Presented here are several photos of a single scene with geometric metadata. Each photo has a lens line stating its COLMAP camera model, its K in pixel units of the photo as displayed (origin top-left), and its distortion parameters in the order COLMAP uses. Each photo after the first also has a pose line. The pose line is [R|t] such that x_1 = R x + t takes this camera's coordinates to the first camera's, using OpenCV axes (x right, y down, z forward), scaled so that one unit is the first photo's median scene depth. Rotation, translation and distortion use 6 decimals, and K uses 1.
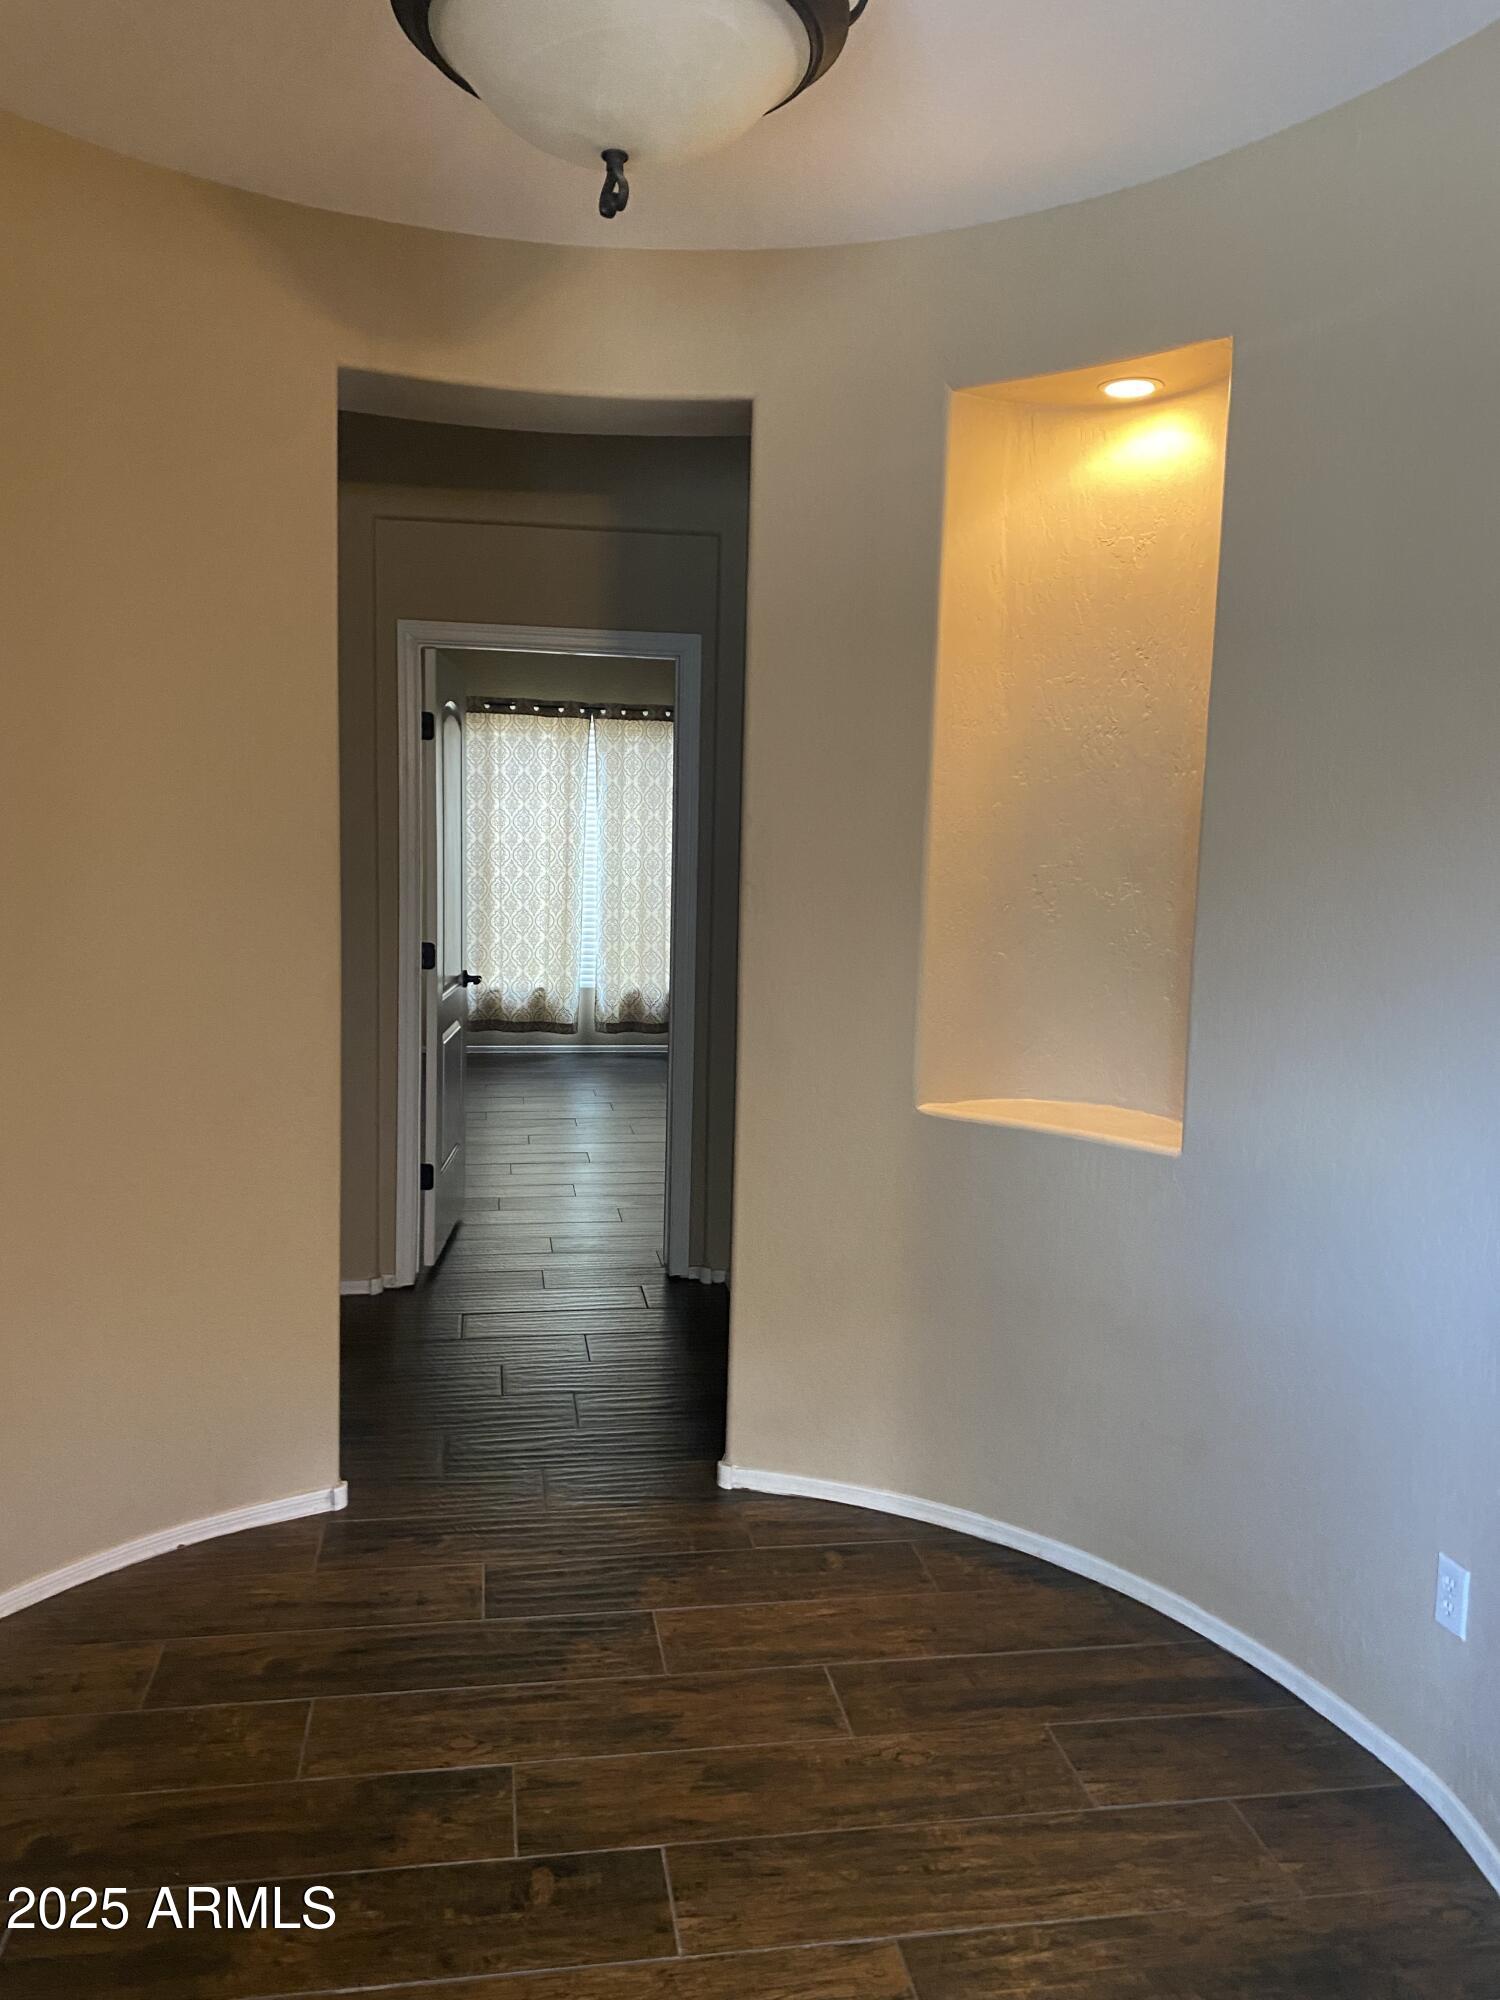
lens RADIAL K [[1502.0, 0, 755.2], [0, 1502.0, 997.9], [0, 0, 1]] dist [0.006455, -0.021658]
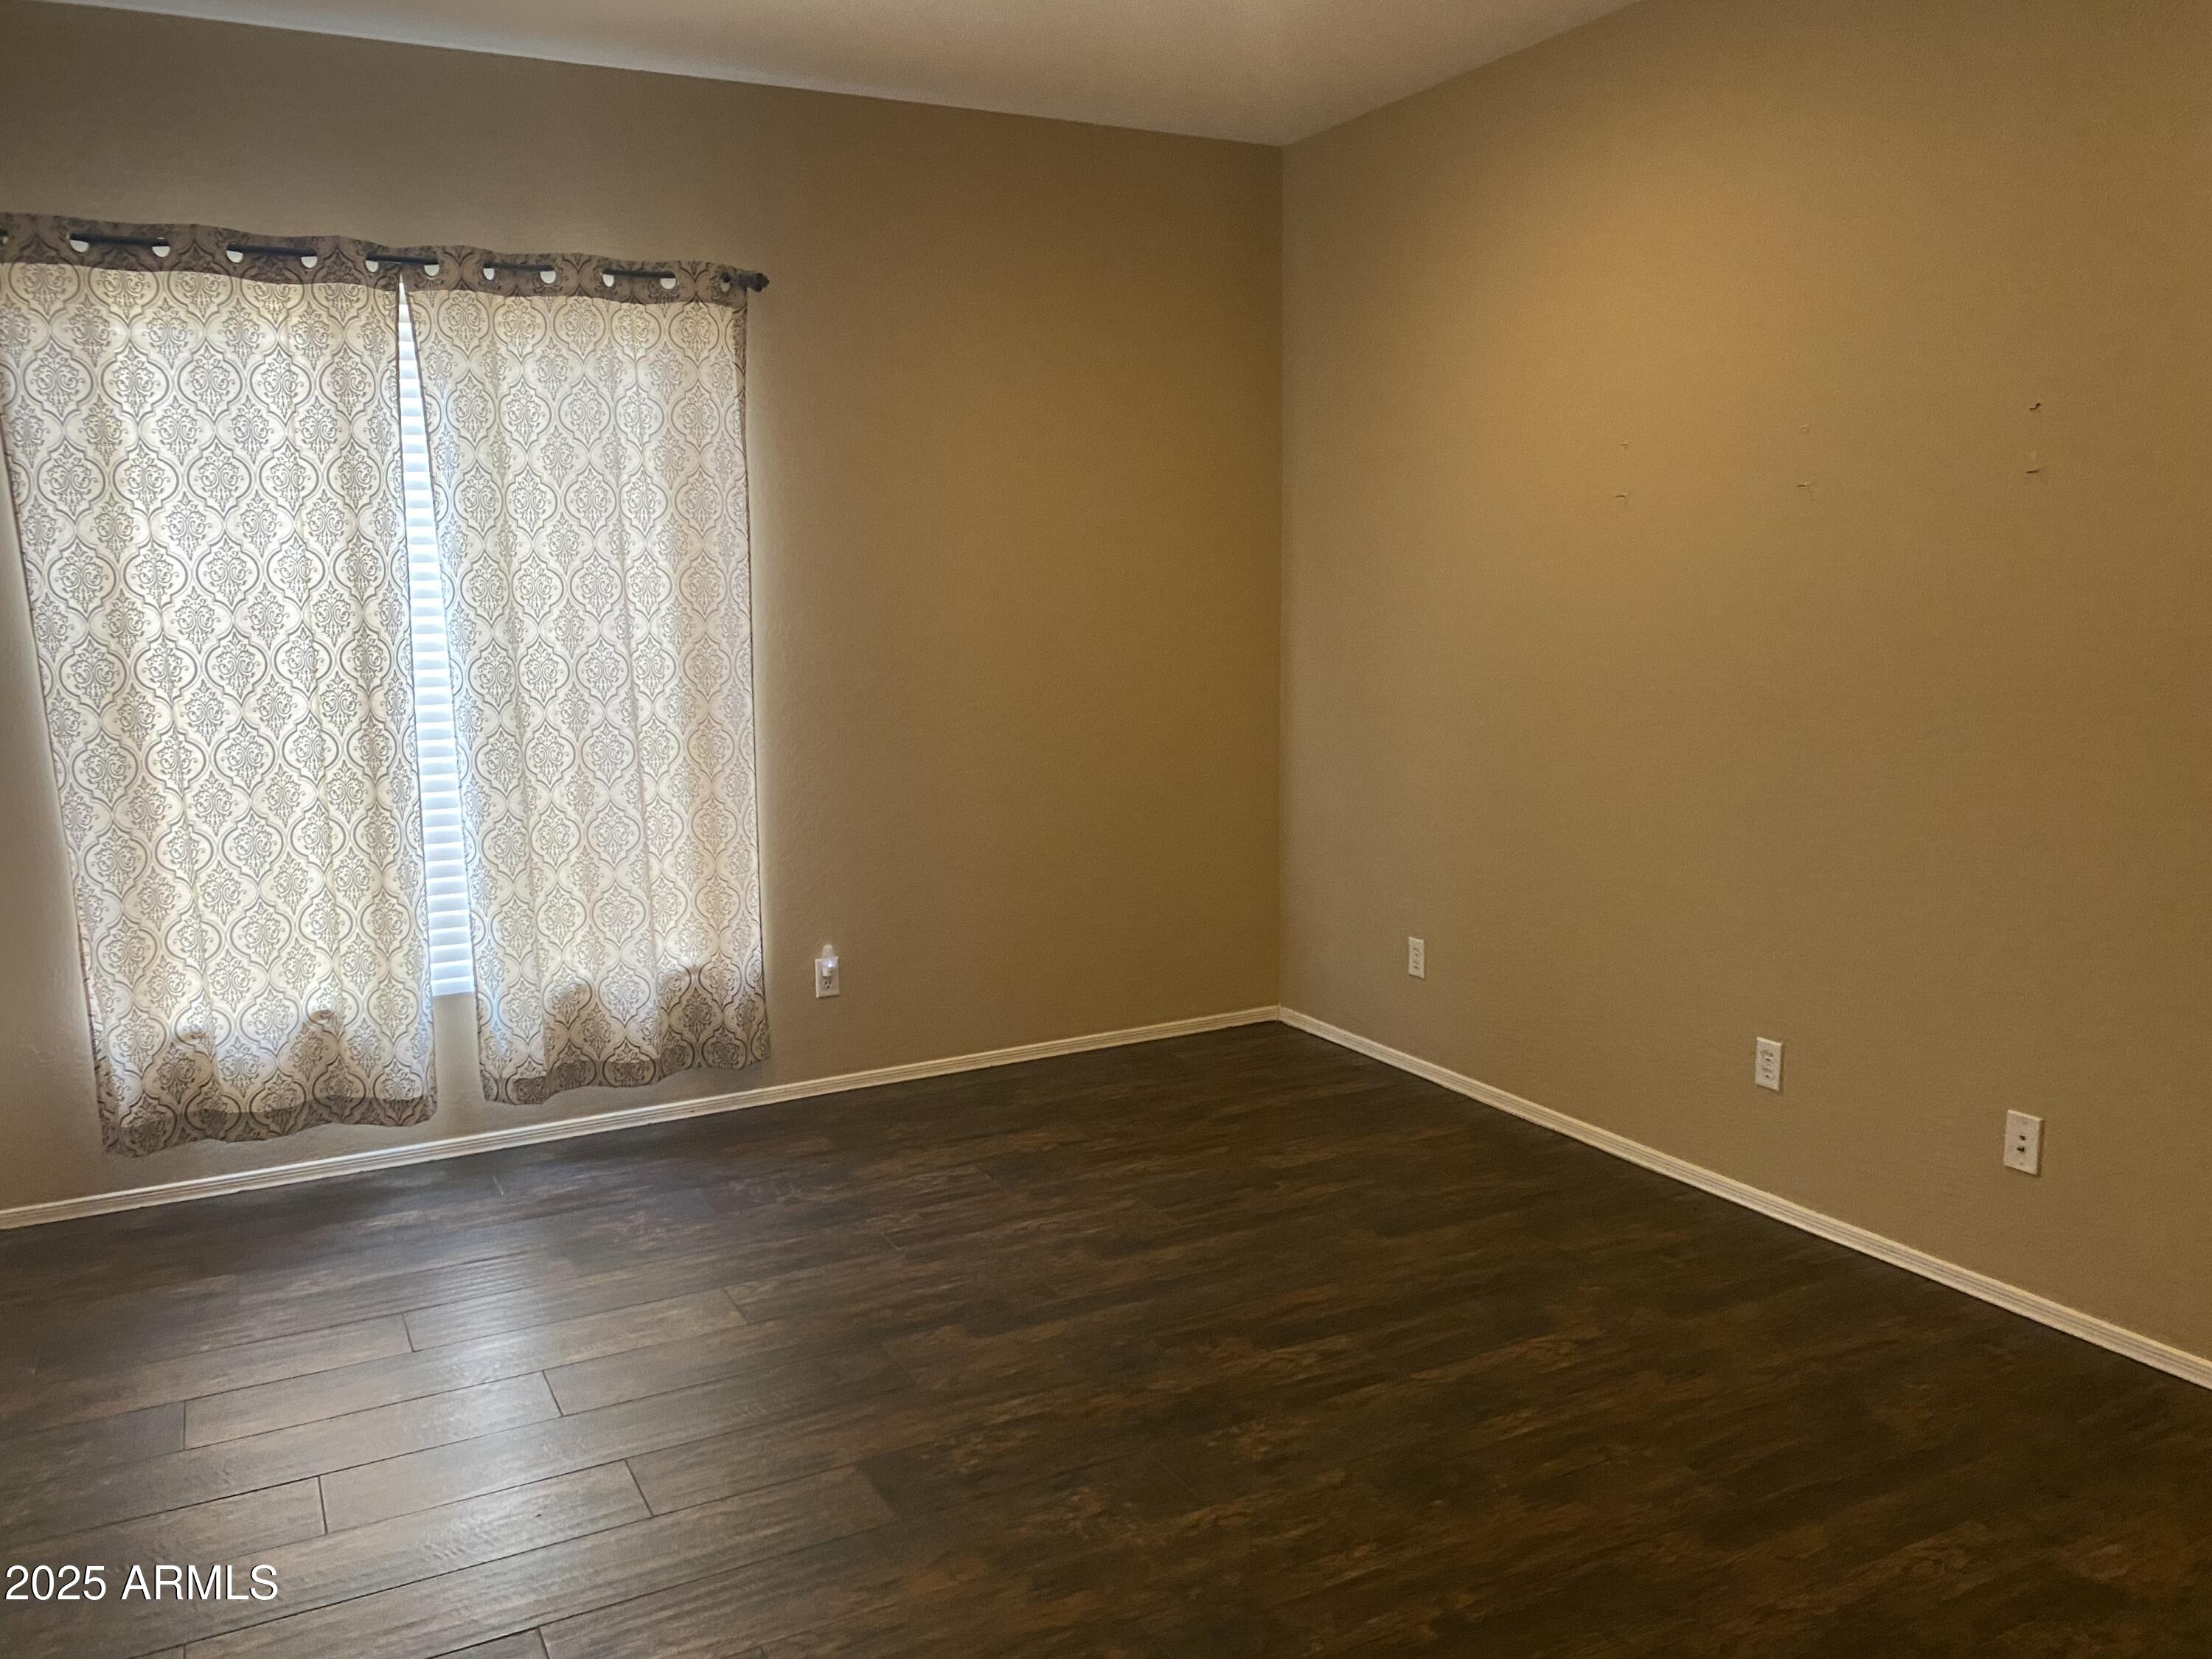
lens RADIAL K [[1661.2, 0, 1090.2], [0, 1661.2, 830.6], [0, 0, 1]] dist [0.006455, -0.021658]
pose [[0.955400, -0.088387, 0.281777, -0.072941], [0.079384, 0.995906, 0.043234, -0.055729], [-0.284445, -0.018938, 0.958505, 0.549242]]
